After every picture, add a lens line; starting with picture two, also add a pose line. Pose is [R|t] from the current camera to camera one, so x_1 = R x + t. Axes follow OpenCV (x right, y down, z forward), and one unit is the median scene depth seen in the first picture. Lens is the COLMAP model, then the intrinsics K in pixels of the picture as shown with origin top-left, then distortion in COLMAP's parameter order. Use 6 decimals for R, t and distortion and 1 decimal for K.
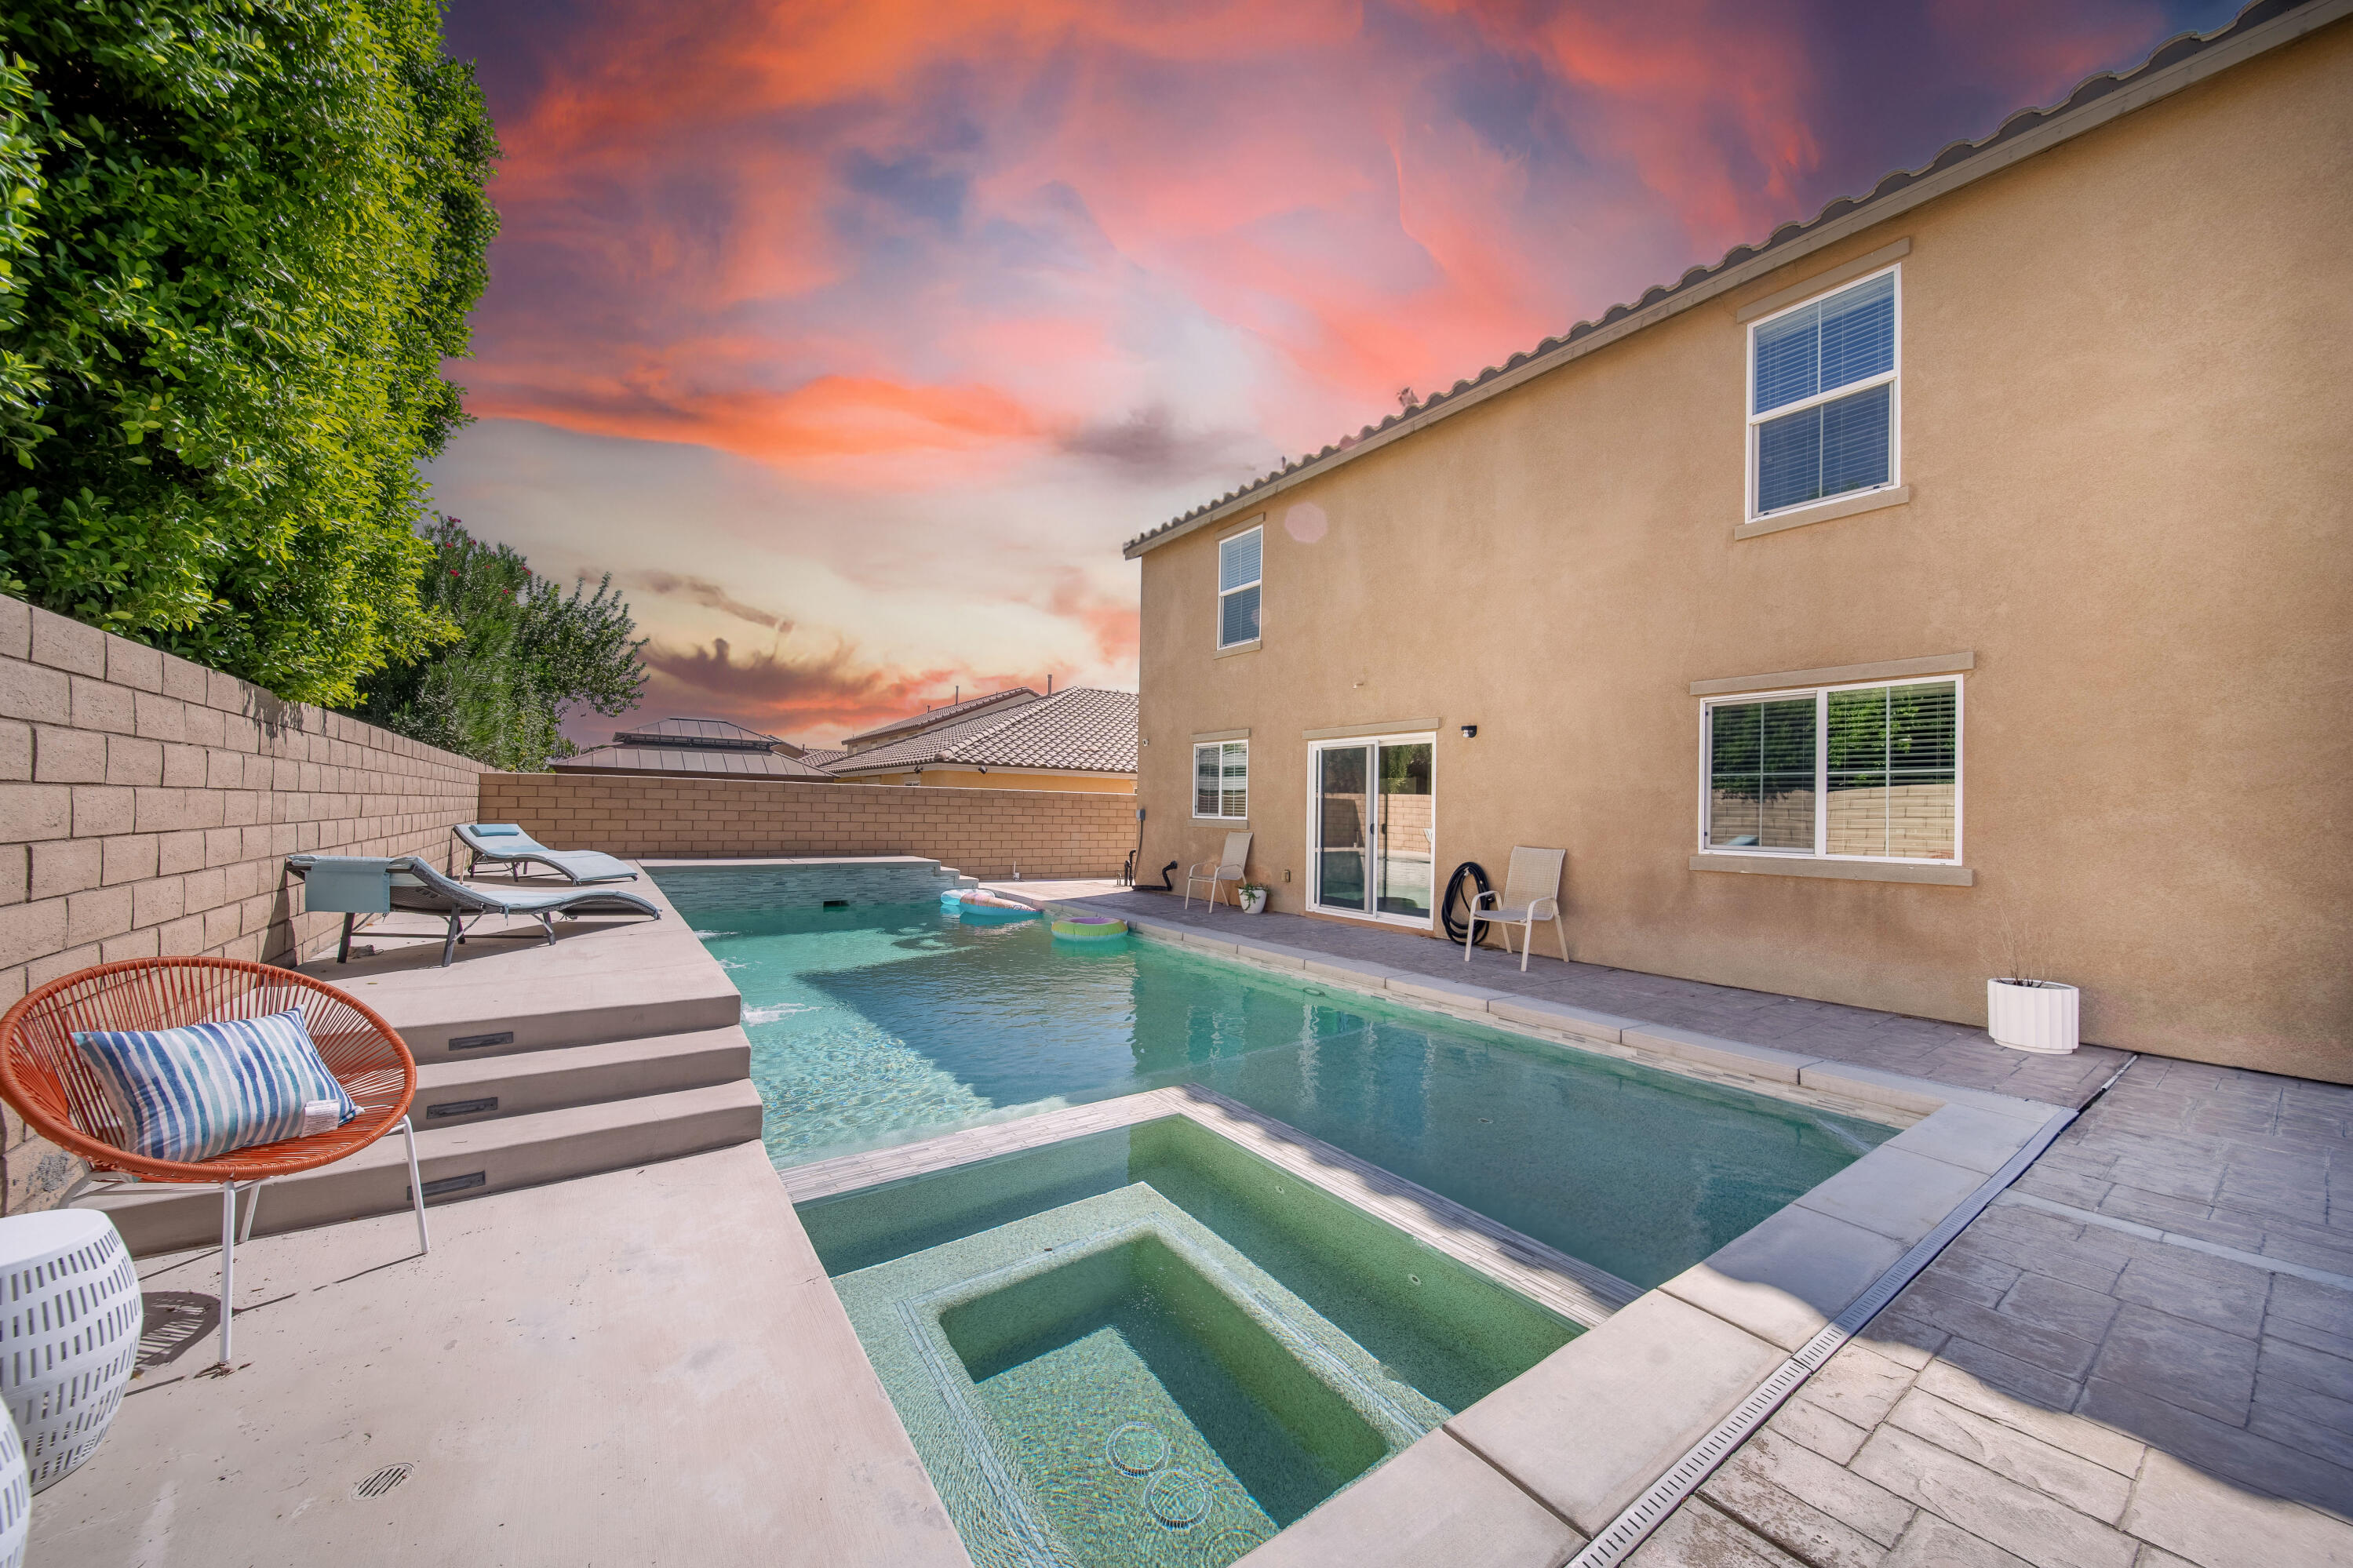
lens RADIAL K [[839.2, 0, 1172.0], [0, 839.2, 799.9], [0, 0, 1]] dist [-0.000691, -0.001965]
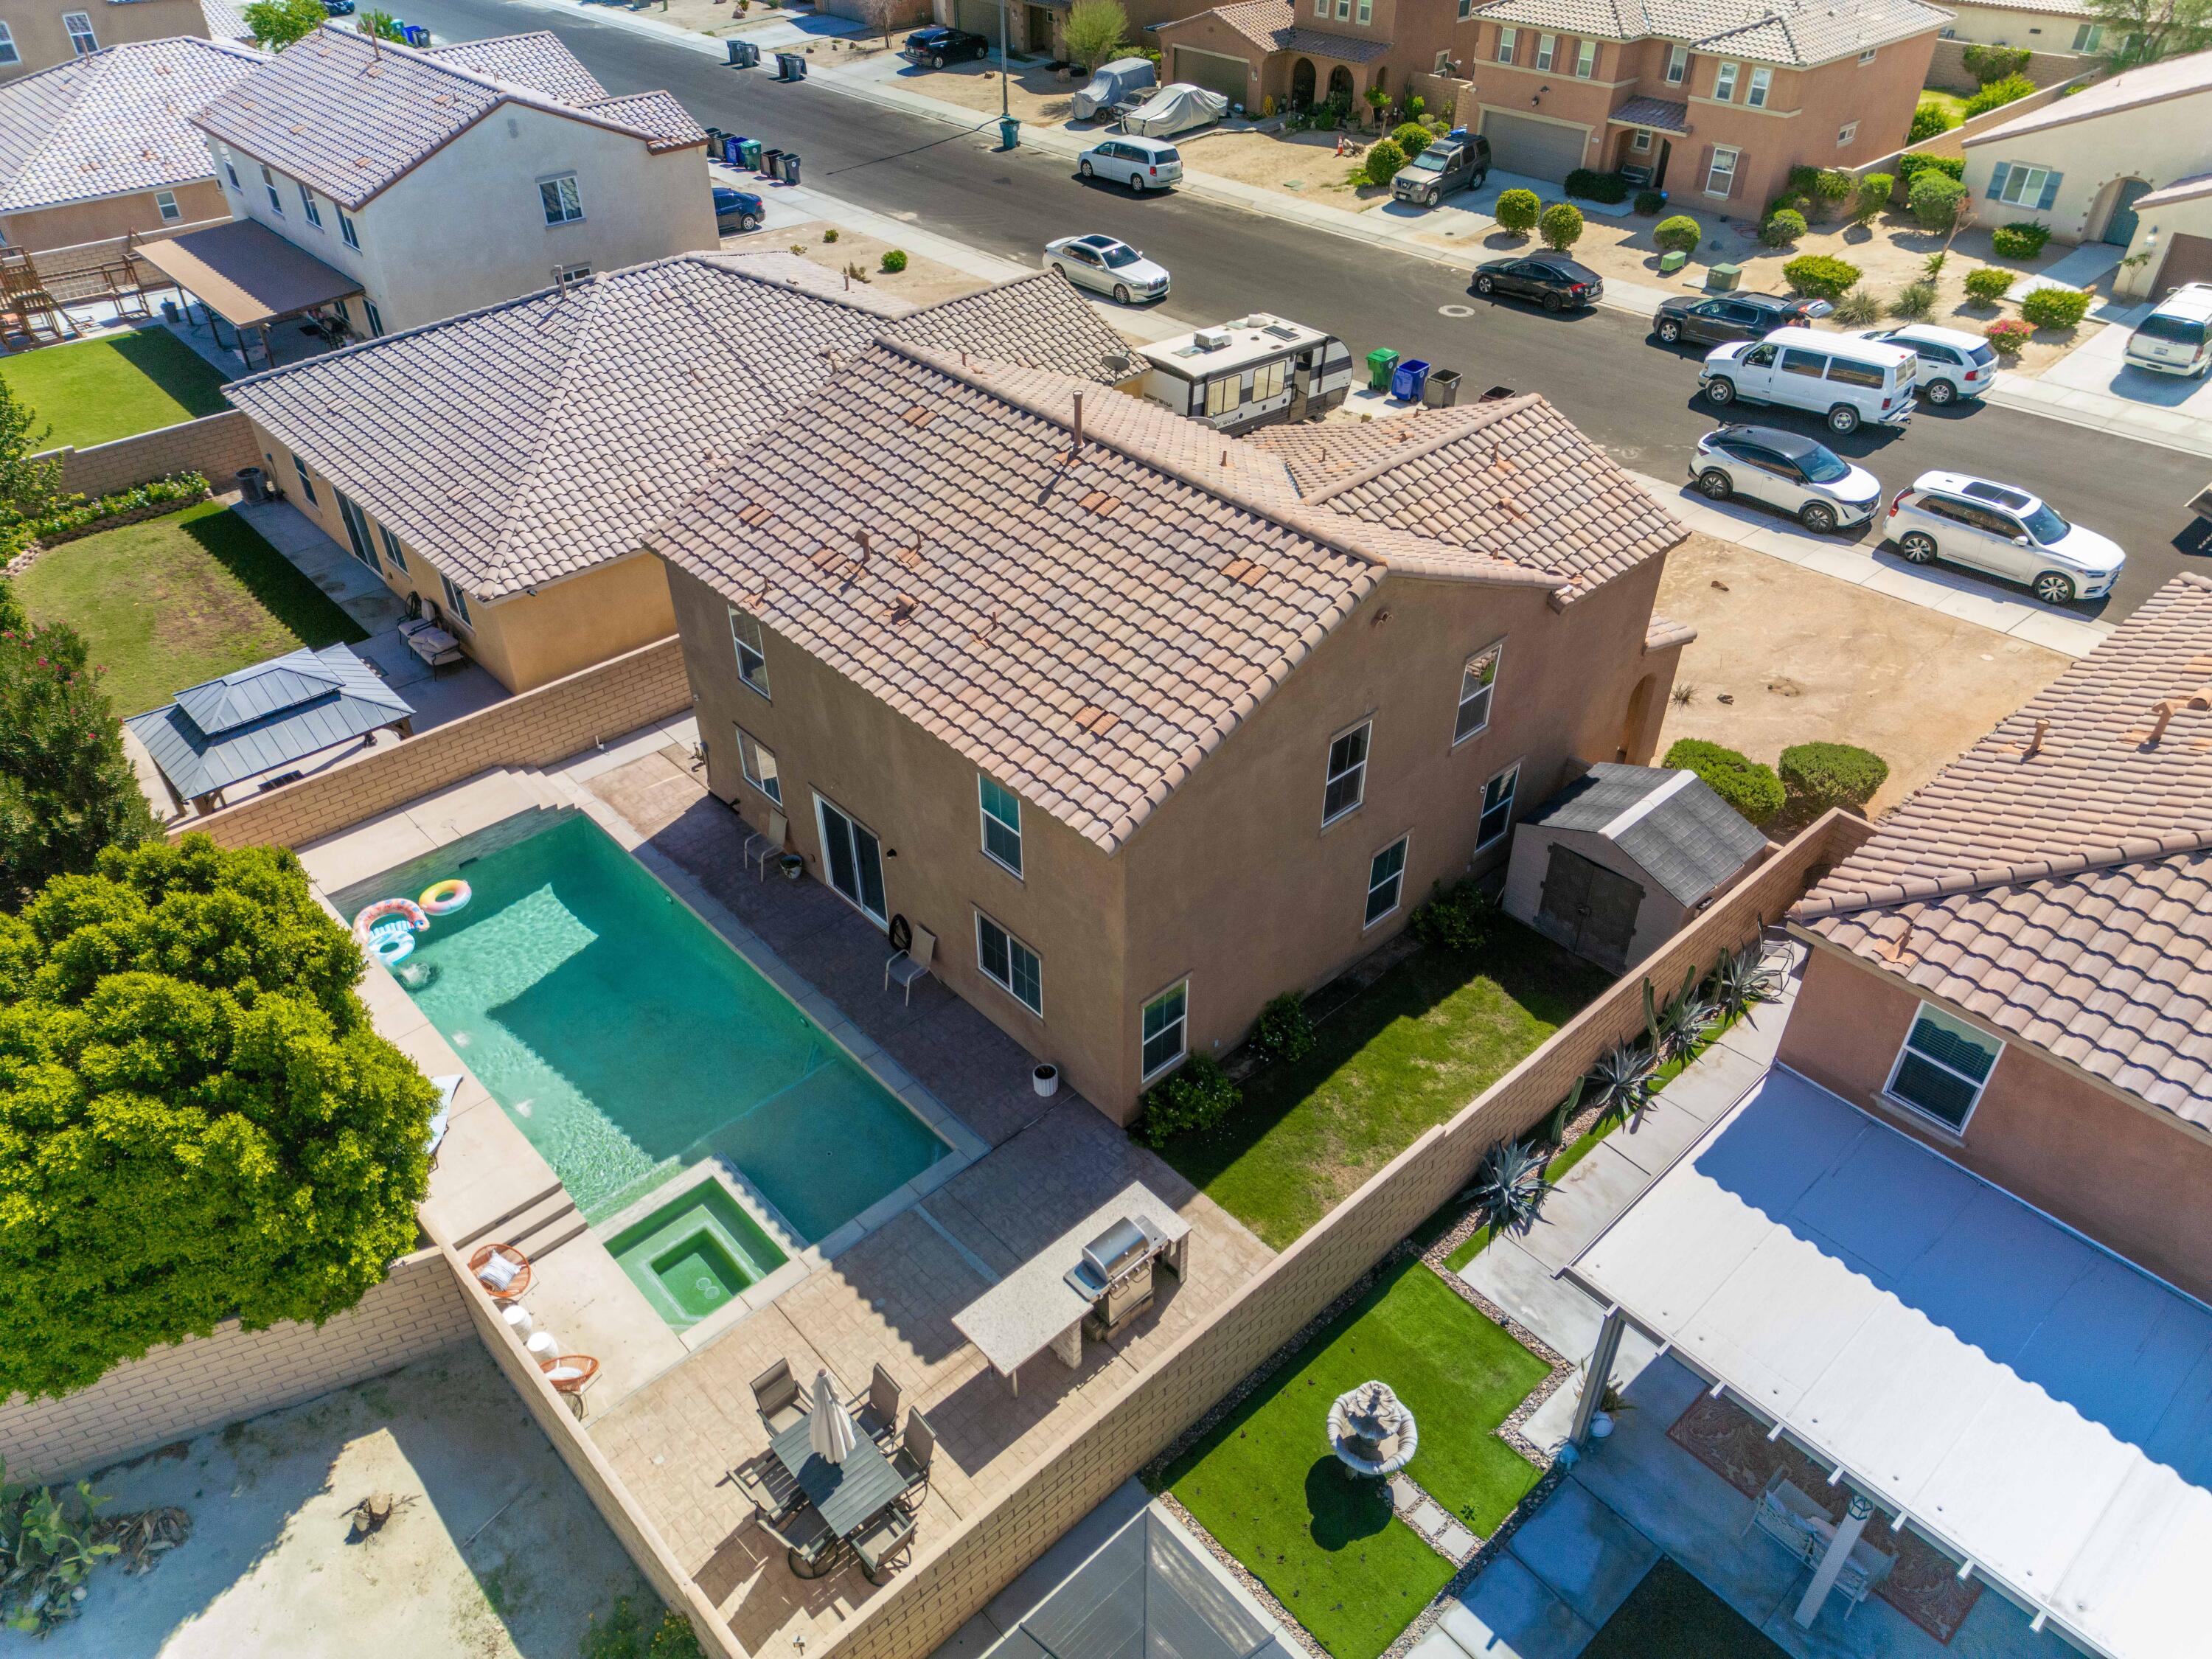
lens RADIAL K [[1541.4, 0, 1096.6], [0, 1541.4, 832.5], [0, 0, 1]] dist [0.069535, -0.057932]
pose [[0.991201, -0.097296, 0.089742, 0.393483], [0.020203, 0.781260, 0.623878, -1.607022], [-0.130813, -0.616576, 0.776352, -1.090767]]
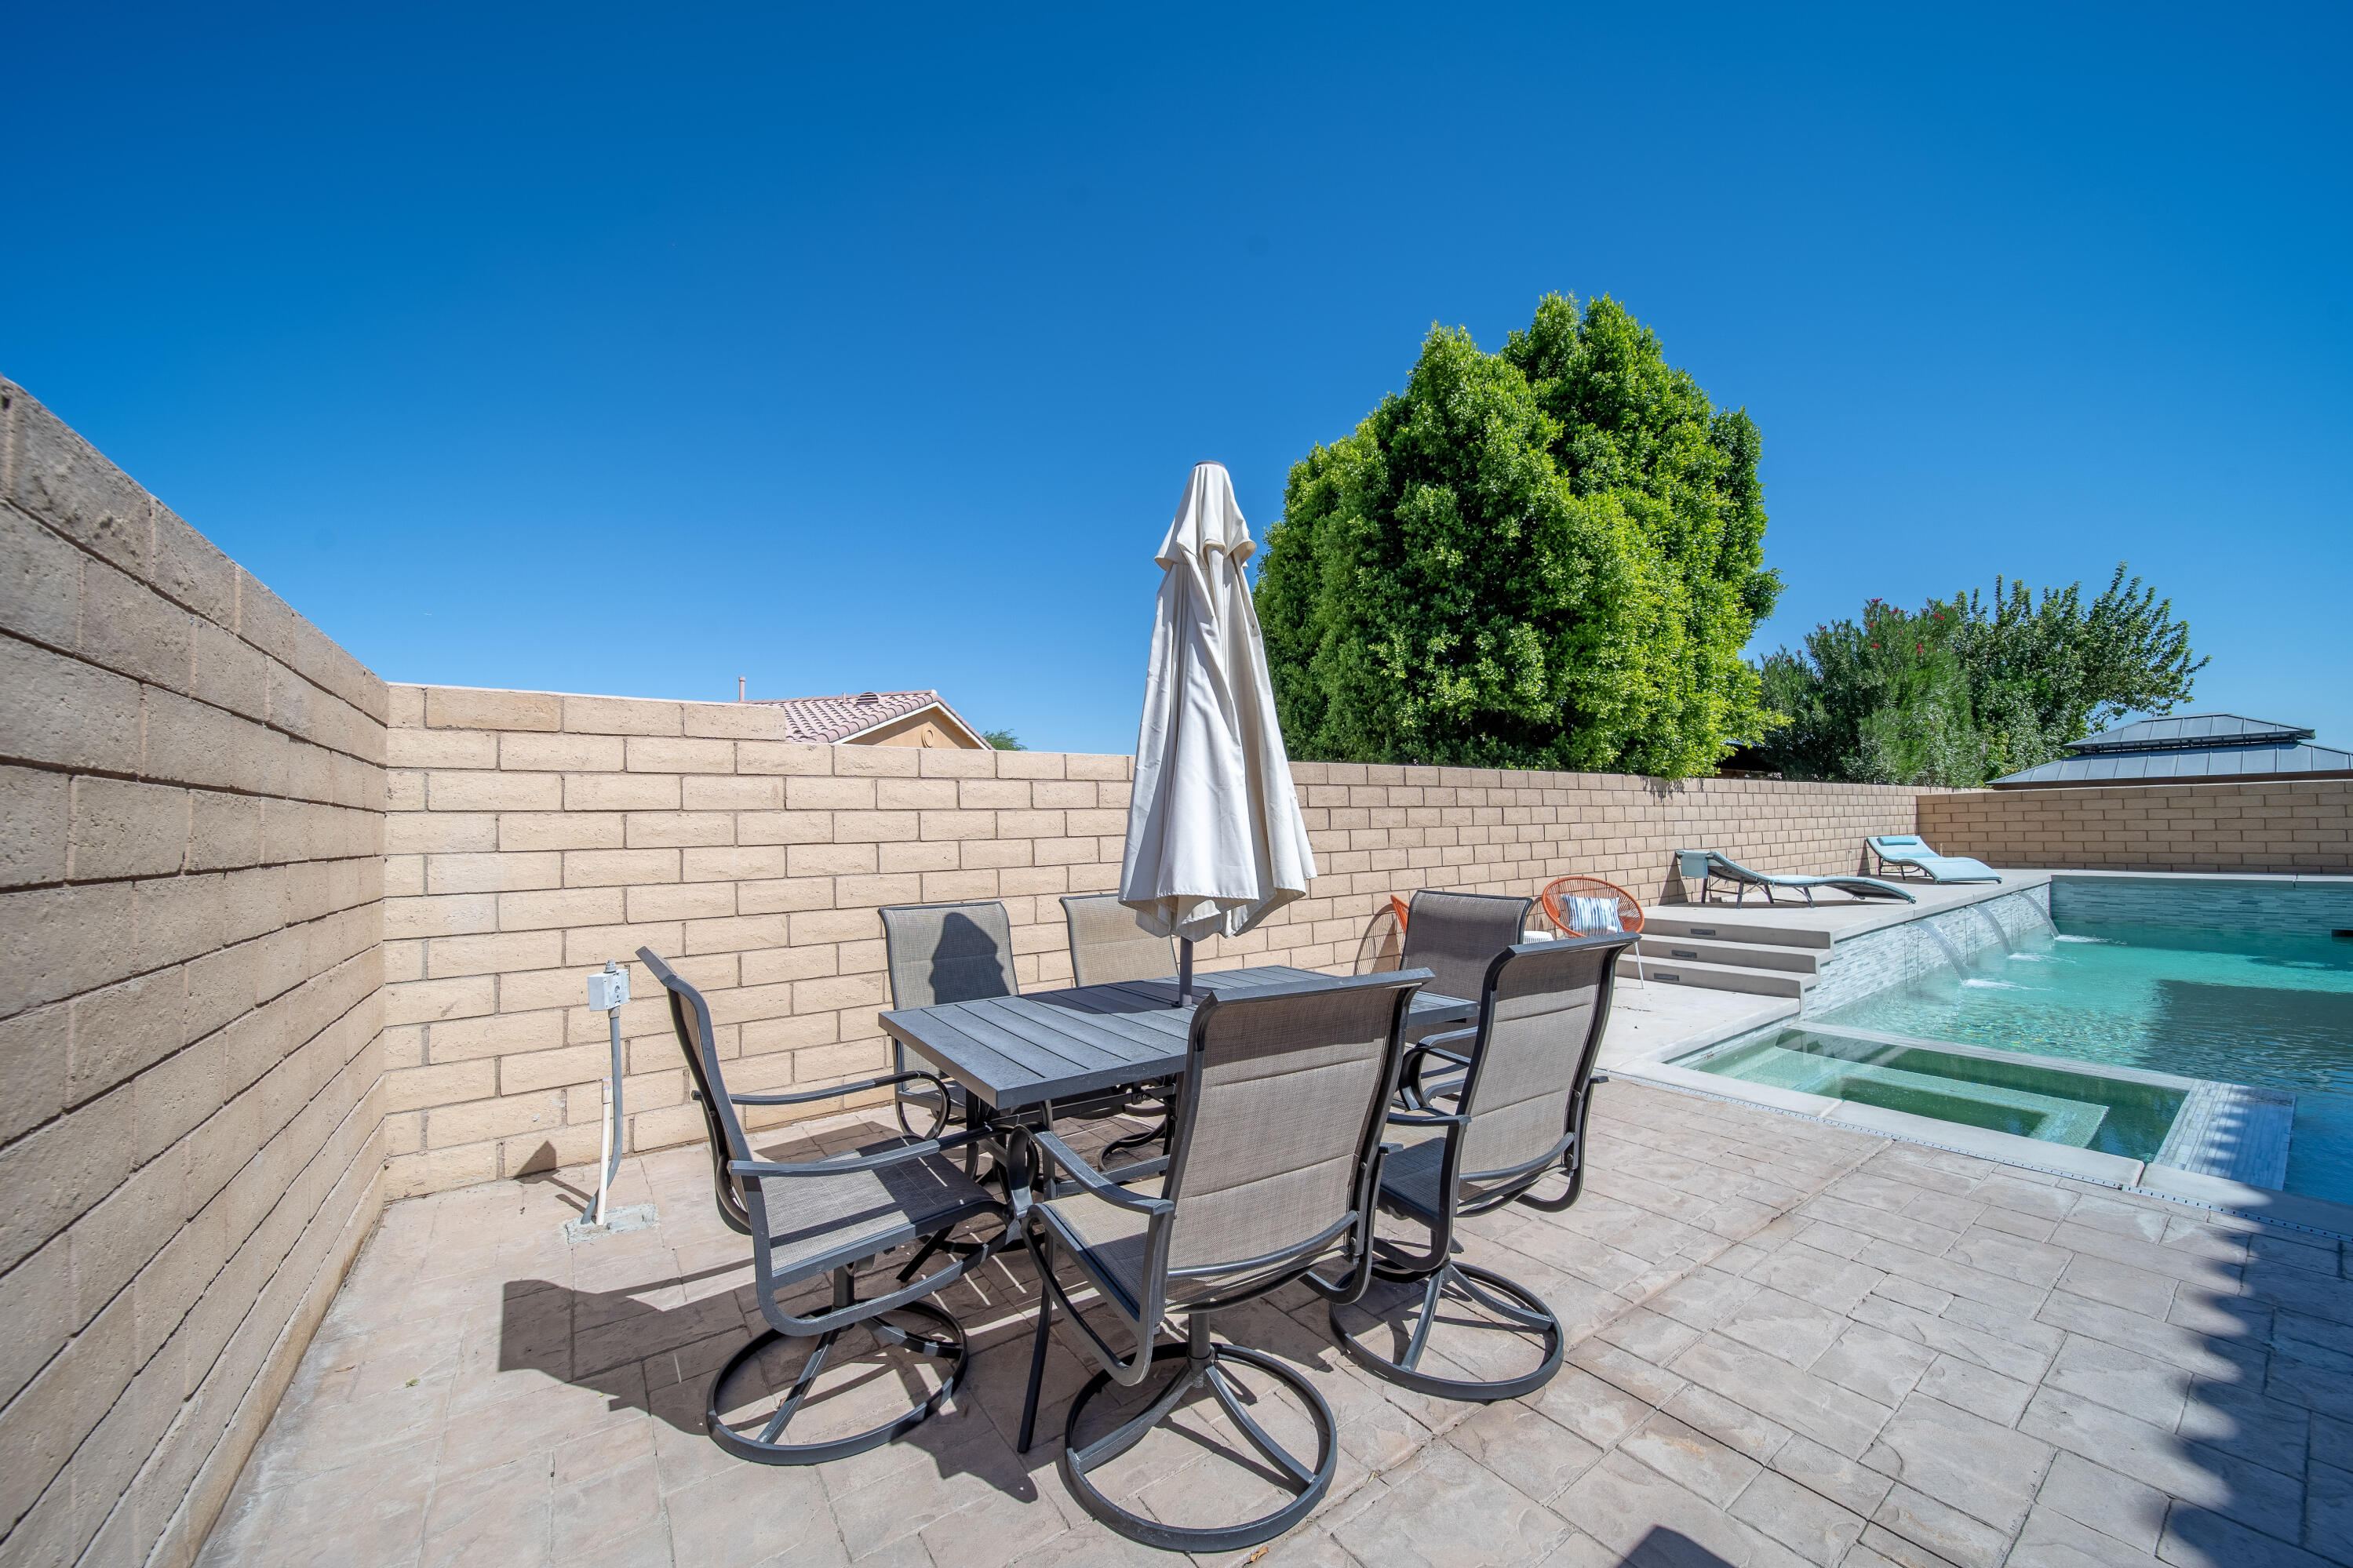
lens RADIAL K [[857.7, 0, 1175.1], [0, 857.7, 800.7], [0, 0, 1]] dist [0.011436, -0.002148]
pose [[0.025511, -0.051434, -0.998351, 0.463268], [0.035323, 0.998098, -0.050518, 0.001829], [0.999050, -0.033976, 0.027280, -0.145465]]
